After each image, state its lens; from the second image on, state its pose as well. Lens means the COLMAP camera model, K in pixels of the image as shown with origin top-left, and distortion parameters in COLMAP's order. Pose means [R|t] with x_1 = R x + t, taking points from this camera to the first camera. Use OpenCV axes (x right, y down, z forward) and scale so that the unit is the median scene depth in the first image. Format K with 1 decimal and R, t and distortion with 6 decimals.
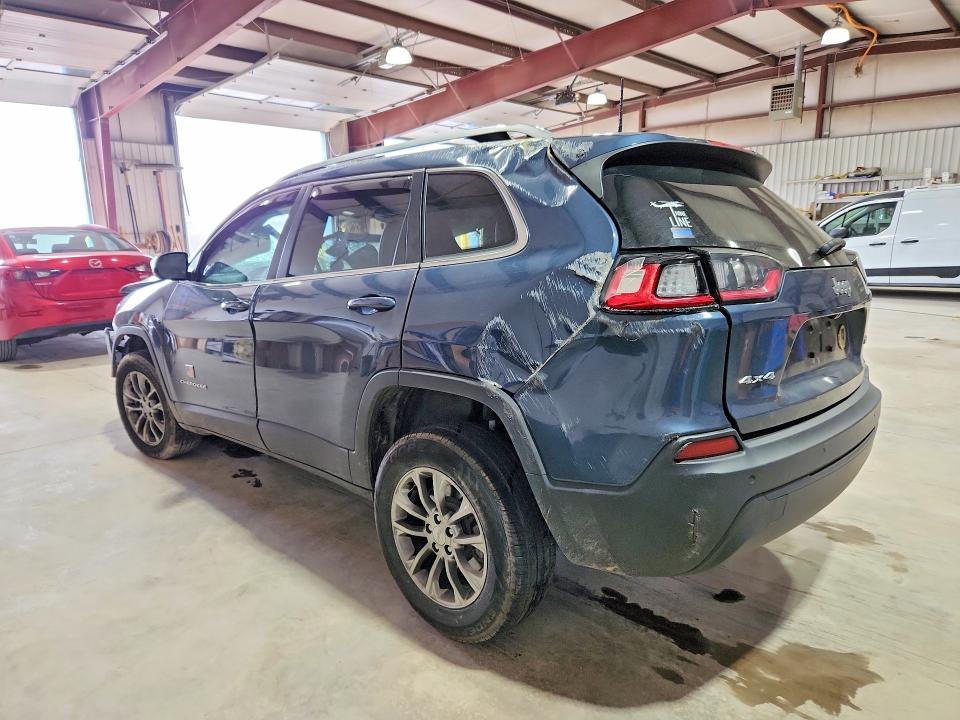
lens RADIAL K [[651.5, 0, 480.0], [0, 651.5, 360.0], [0, 0, 1]] dist [0.005211, 0.002270]
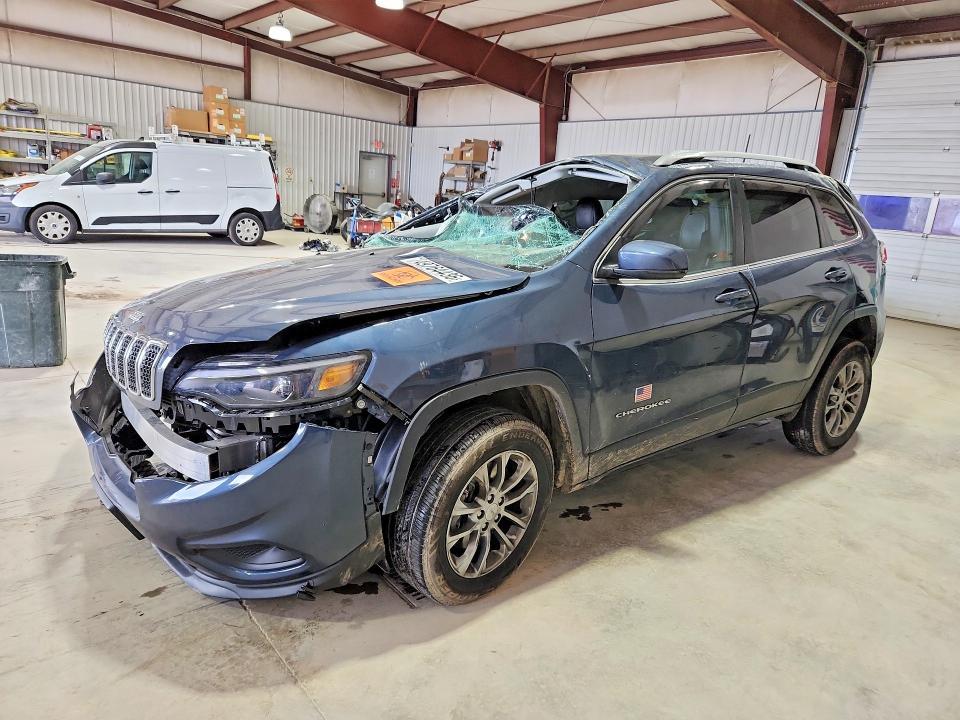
lens RADIAL K [[651.5, 0, 480.0], [0, 651.5, 360.0], [0, 0, 1]] dist [0.005211, 0.002270]
pose [[0.145425, -0.221057, 0.964357, -1.496640], [0.128865, 0.970648, 0.203066, -0.246642], [-0.980941, 0.094741, 0.169643, 1.315494]]
